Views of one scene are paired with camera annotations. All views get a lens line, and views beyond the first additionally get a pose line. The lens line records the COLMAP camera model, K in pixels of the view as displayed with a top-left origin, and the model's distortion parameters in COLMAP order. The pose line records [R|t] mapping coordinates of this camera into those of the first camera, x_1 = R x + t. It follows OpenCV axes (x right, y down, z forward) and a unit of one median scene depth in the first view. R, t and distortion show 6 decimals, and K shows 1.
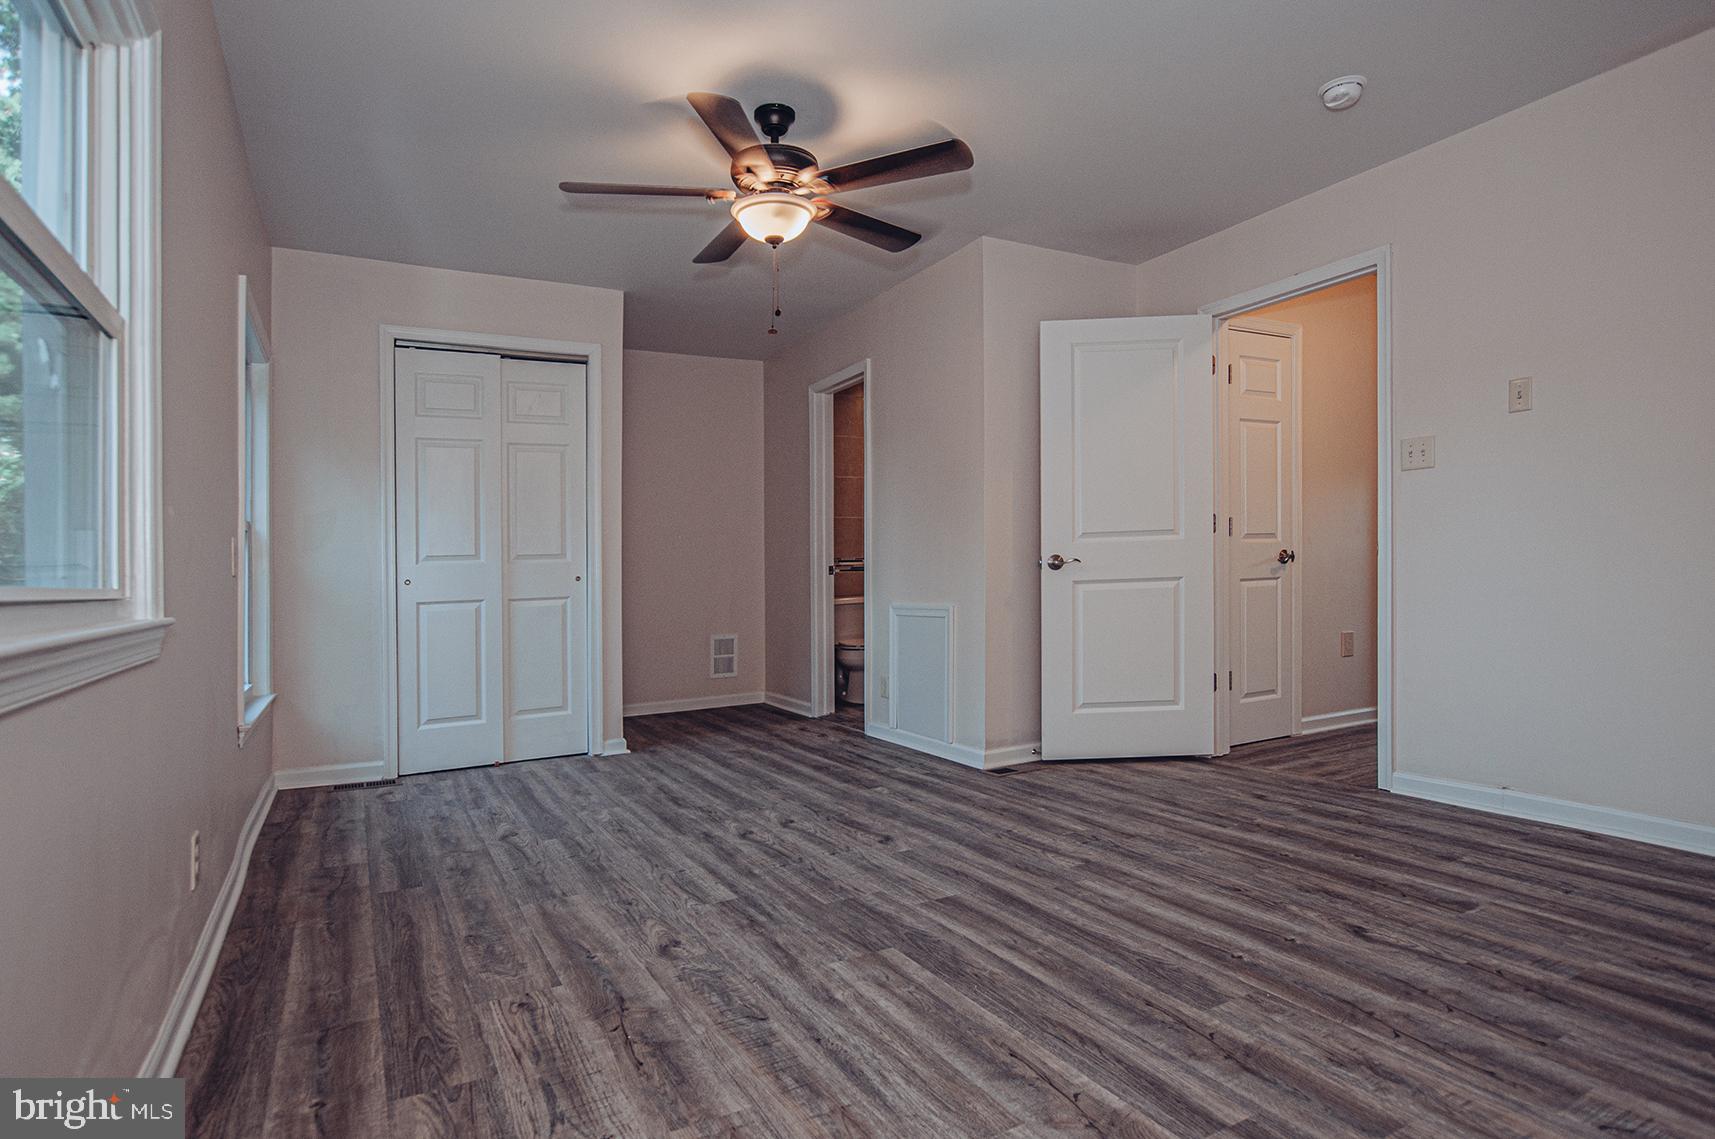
lens RADIAL K [[883.2, 0, 857.5], [0, 883.2, 567.8], [0, 0, 1]] dist [-0.007657, -0.000586]
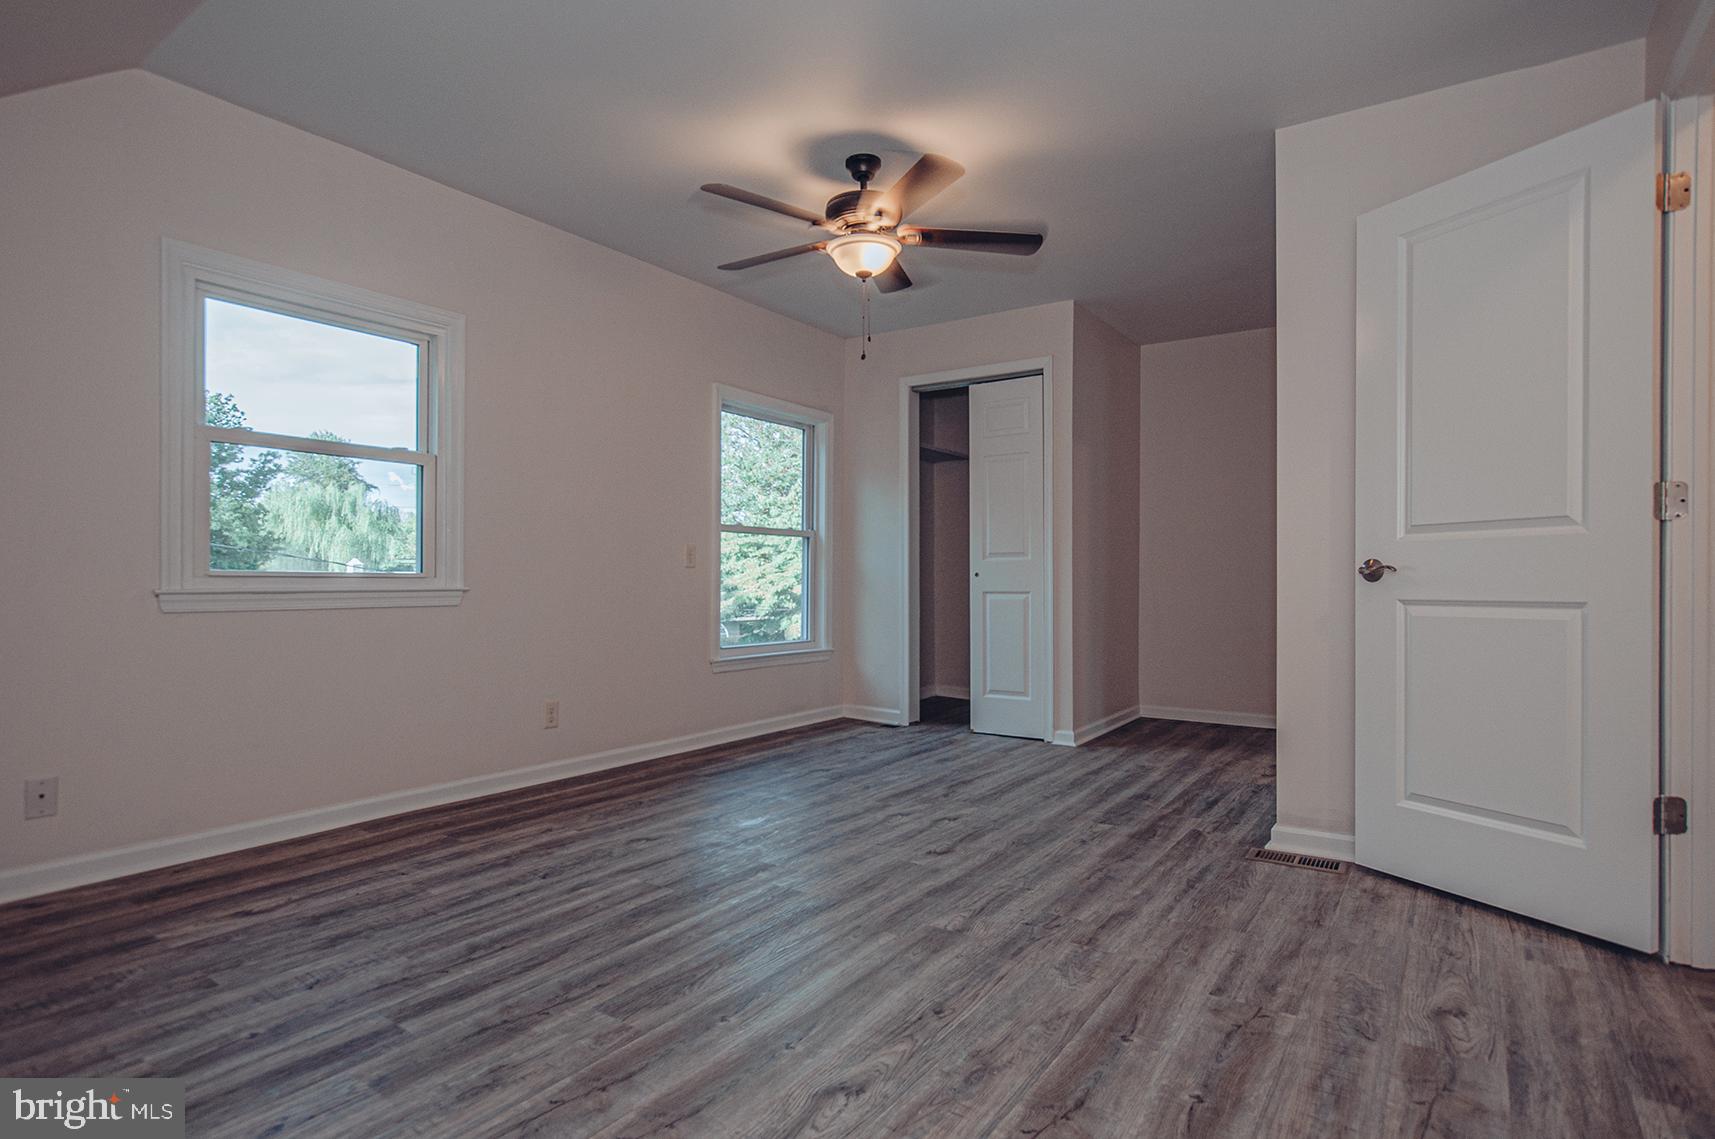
lens RADIAL K [[883.2, 0, 853.2], [0, 883.2, 572.9], [0, 0, 1]] dist [-0.007657, -0.000586]
pose [[0.438870, 0.019923, -0.898330, 0.914608], [-0.003605, 0.999785, 0.020412, -0.023253], [0.898544, -0.005720, 0.438847, 0.514773]]
